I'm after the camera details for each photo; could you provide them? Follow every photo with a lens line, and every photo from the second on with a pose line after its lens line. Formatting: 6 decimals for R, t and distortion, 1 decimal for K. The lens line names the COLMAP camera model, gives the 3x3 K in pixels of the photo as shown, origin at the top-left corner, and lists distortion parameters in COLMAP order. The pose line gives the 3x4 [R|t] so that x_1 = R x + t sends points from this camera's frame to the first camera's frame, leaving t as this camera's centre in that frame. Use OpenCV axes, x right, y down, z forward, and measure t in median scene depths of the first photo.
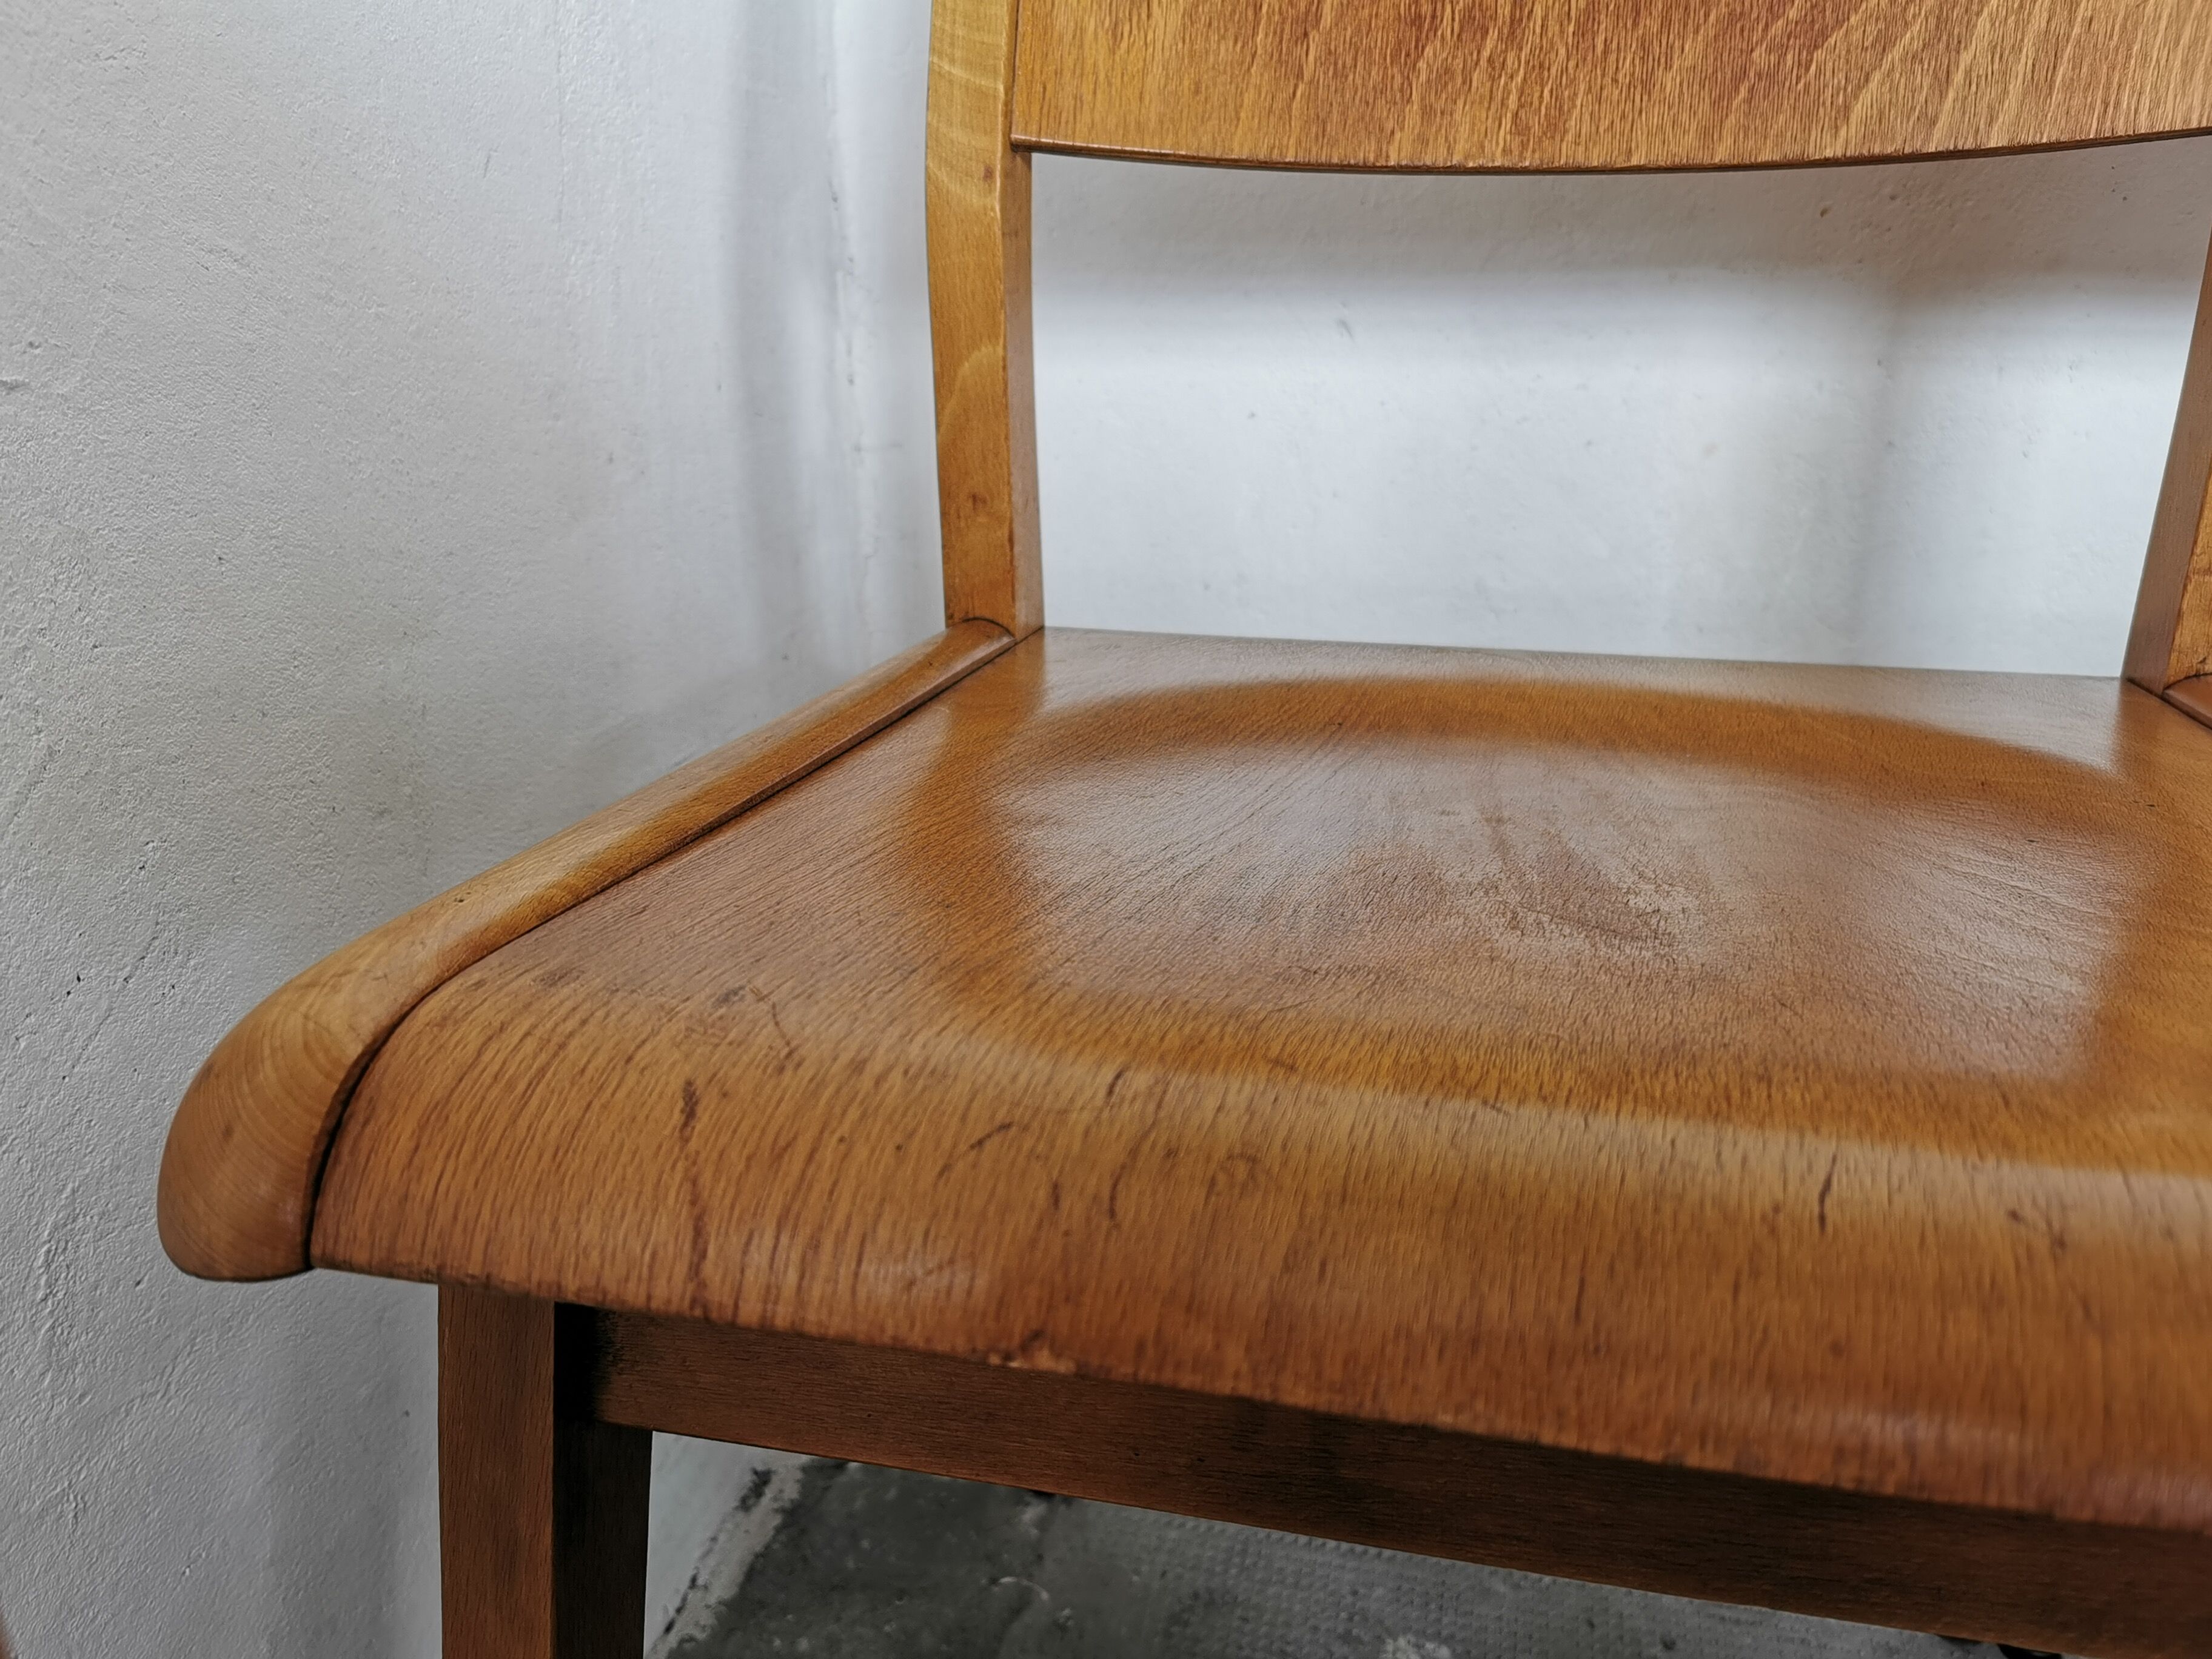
lens RADIAL K [[1736.2, 0, 1098.8], [0, 1736.2, 829.2], [0, 0, 1]] dist [0.037288, -0.058940]
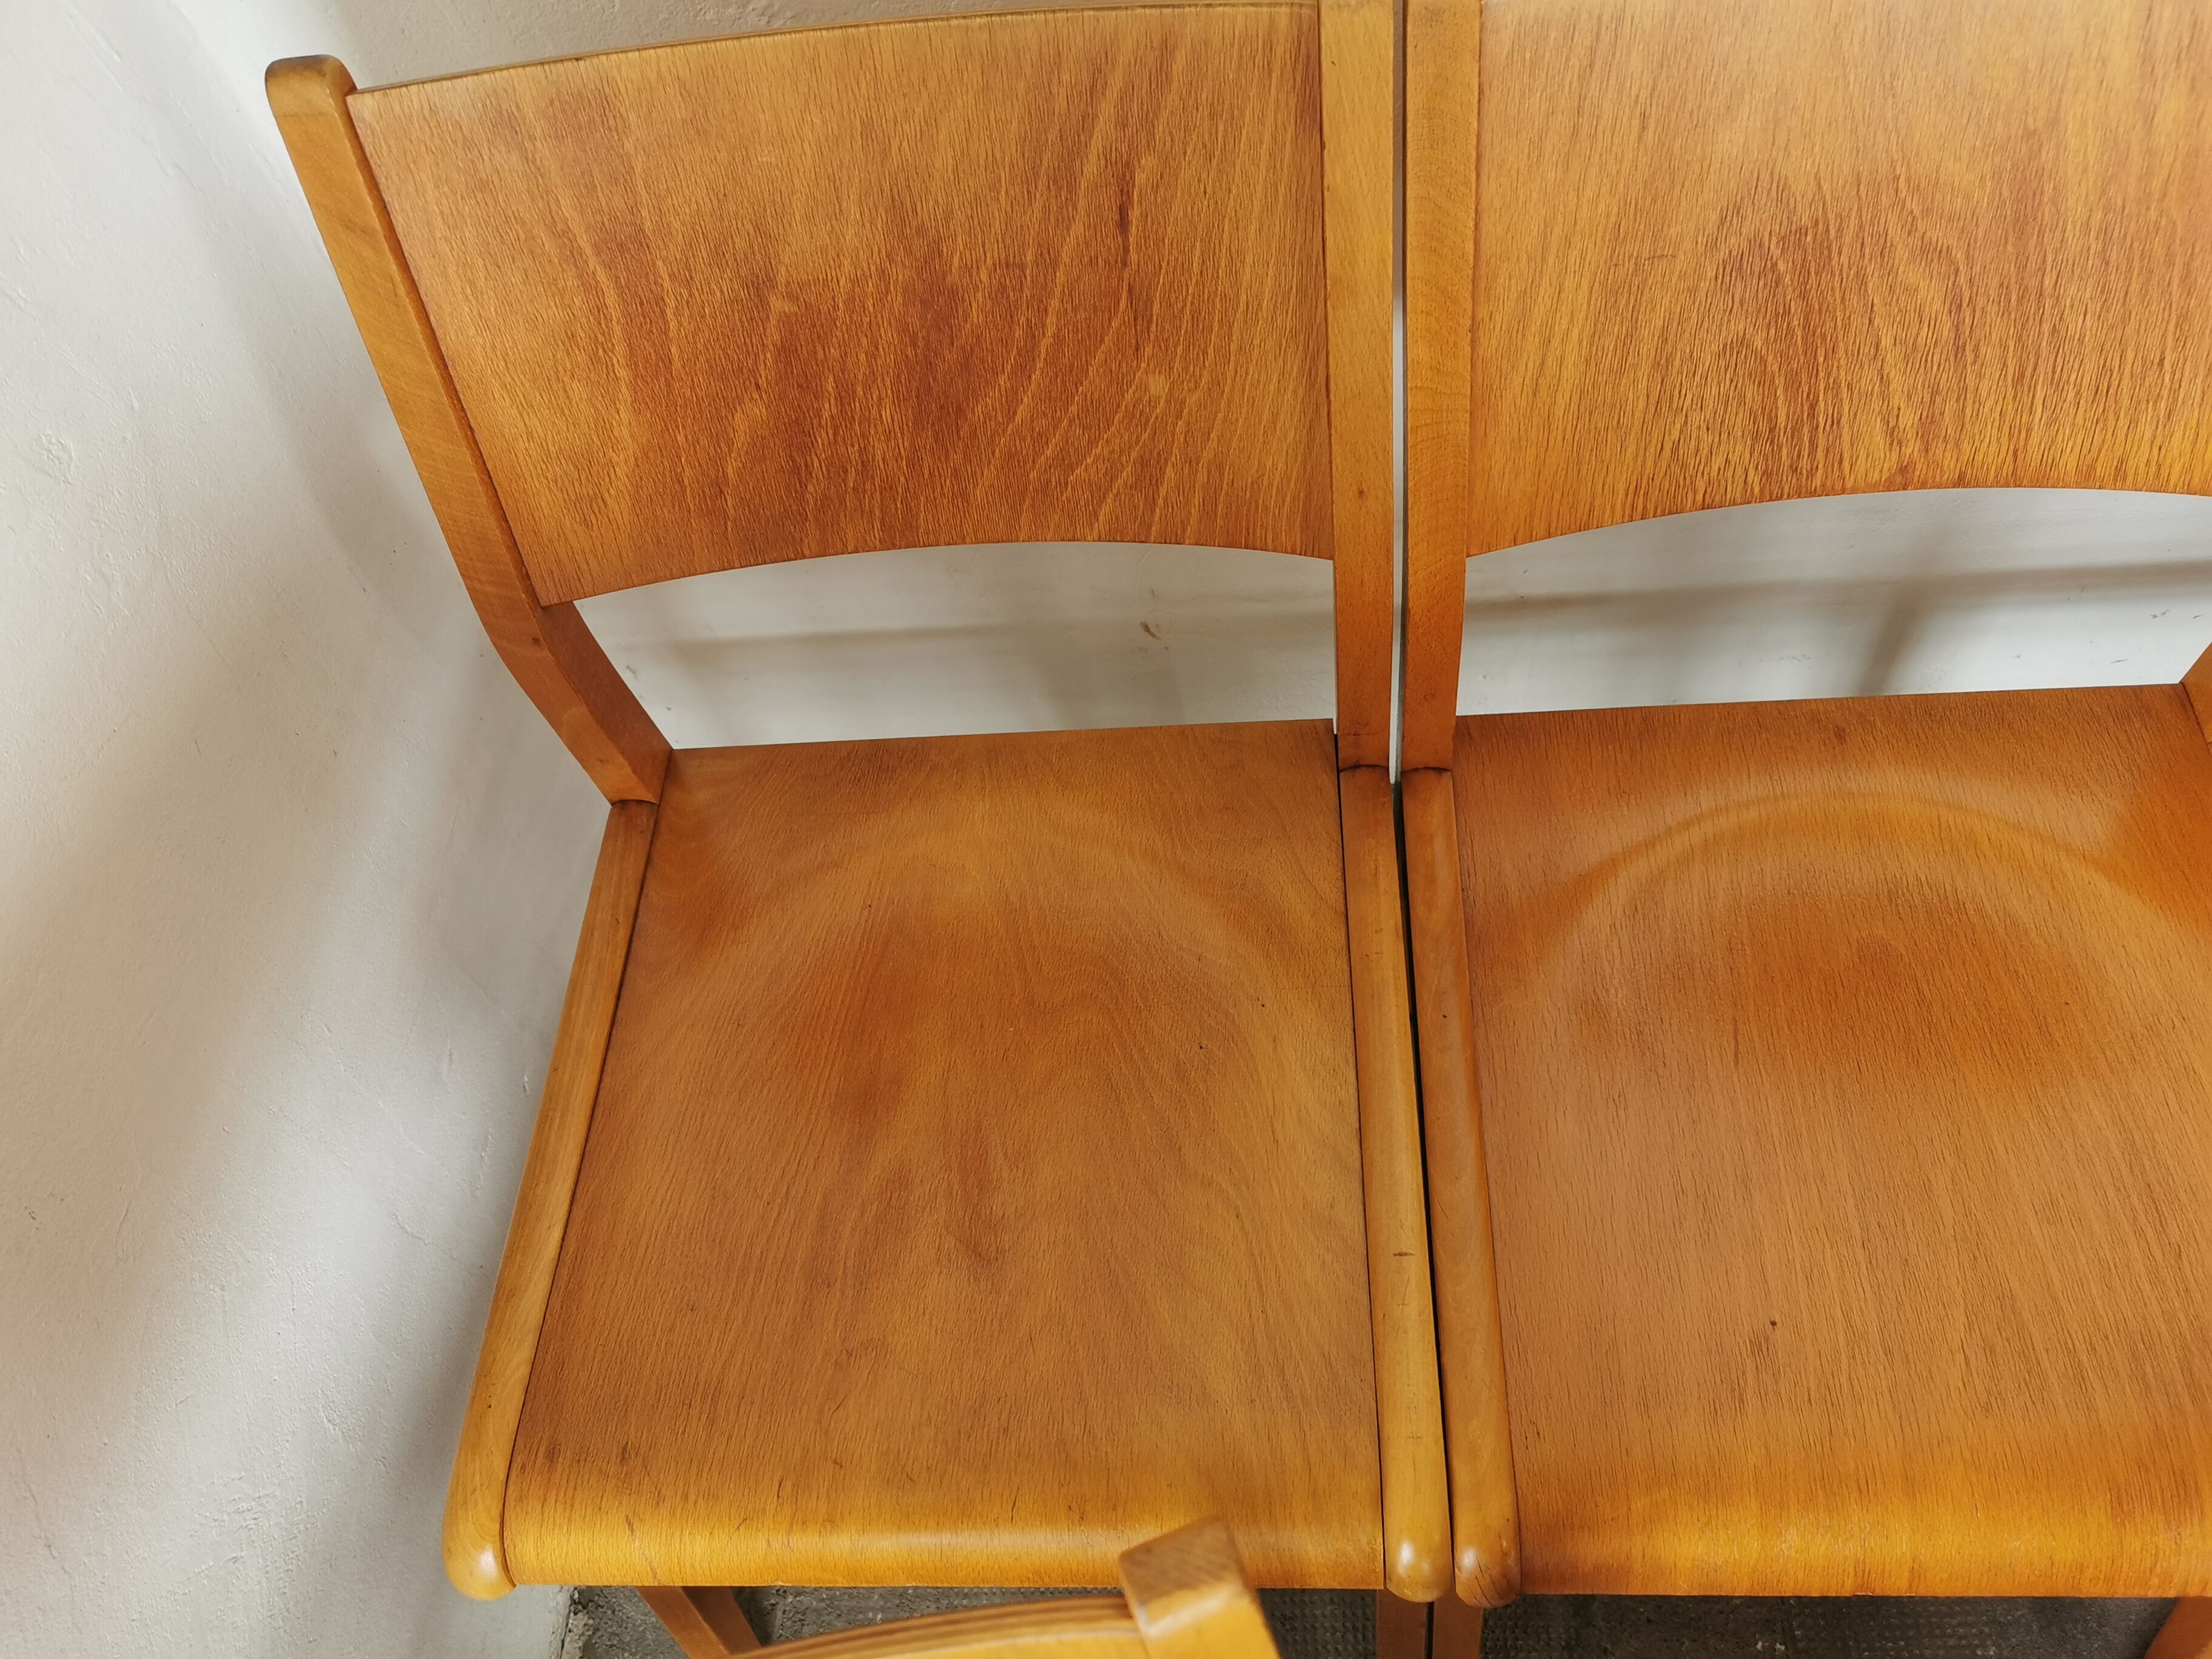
lens RADIAL K [[1736.2, 0, 1092.2], [0, 1736.2, 801.4], [0, 0, 1]] dist [0.037288, -0.058940]
pose [[0.971655, -0.236122, 0.011575, 0.359314], [0.179691, 0.769485, 0.612865, -1.151250], [-0.153618, -0.593413, 0.790103, -0.309384]]
